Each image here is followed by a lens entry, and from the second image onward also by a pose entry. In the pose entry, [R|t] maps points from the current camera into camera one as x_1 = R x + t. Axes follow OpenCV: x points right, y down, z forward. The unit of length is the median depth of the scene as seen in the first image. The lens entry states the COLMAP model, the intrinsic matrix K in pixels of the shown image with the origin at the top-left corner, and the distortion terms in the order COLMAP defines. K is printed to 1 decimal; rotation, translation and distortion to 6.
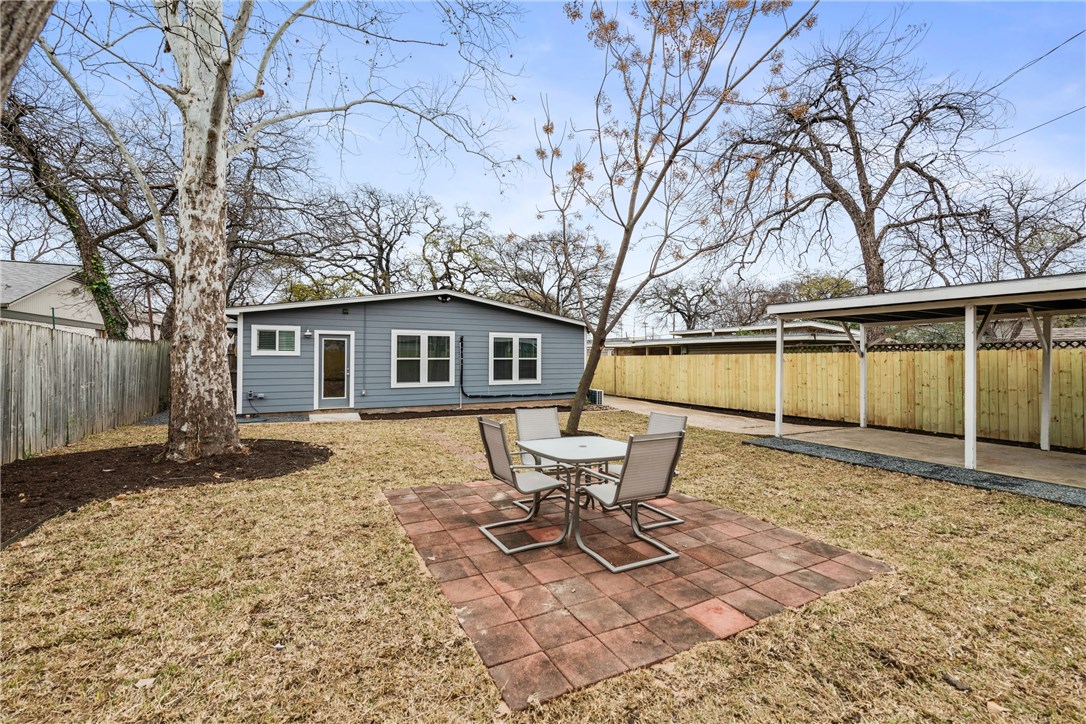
lens RADIAL K [[437.8, 0, 545.8], [0, 437.8, 355.5], [0, 0, 1]] dist [0.002415, -0.000143]
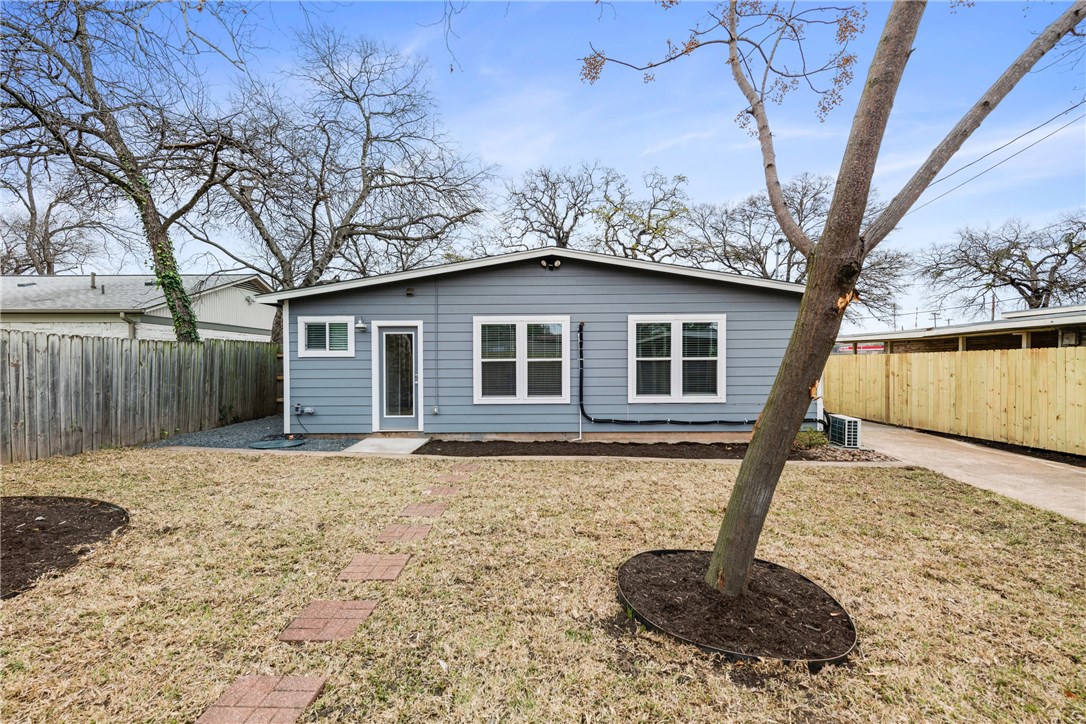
lens RADIAL K [[444.7, 0, 548.8], [0, 444.7, 368.9], [0, 0, 1]] dist [0.008700, -0.000097]
pose [[0.884968, -0.001093, -0.465651, 0.059420], [0.009932, 0.999814, 0.016530, 0.009983], [0.465546, -0.019254, 0.884814, 0.423663]]
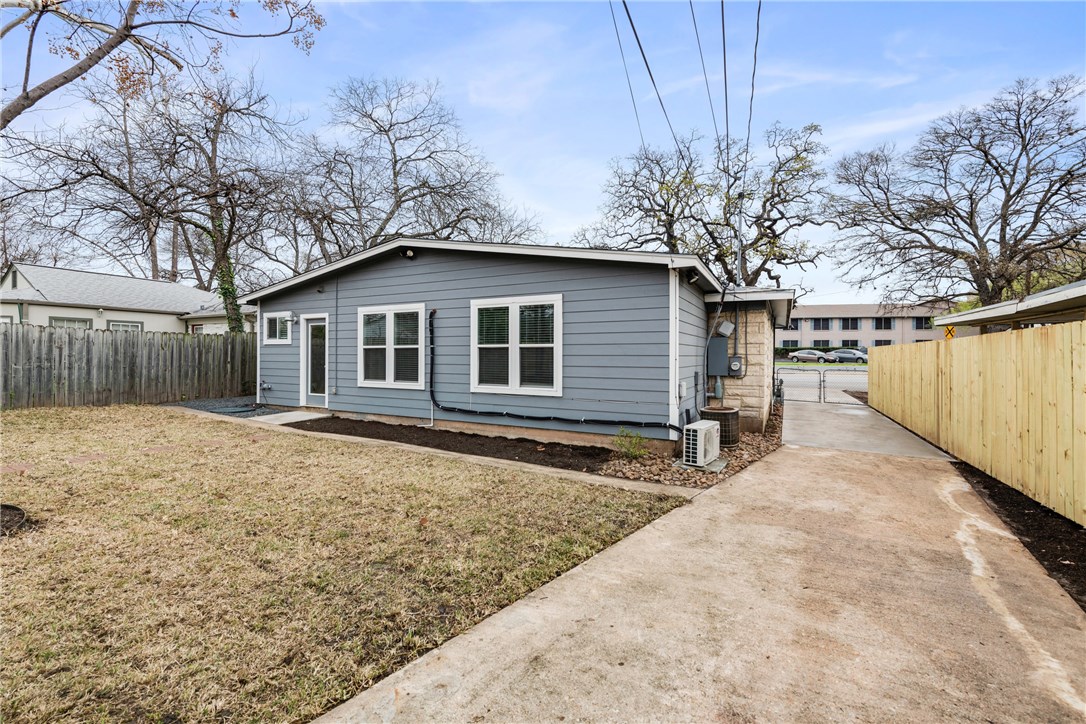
lens RADIAL K [[437.8, 0, 545.8], [0, 437.8, 355.5], [0, 0, 1]] dist [0.002415, -0.000143]
pose [[0.587346, 0.000081, -0.809336, 0.403943], [0.000780, 0.999999, 0.000665, 0.020157], [0.809336, -0.001022, 0.587346, 0.765951]]
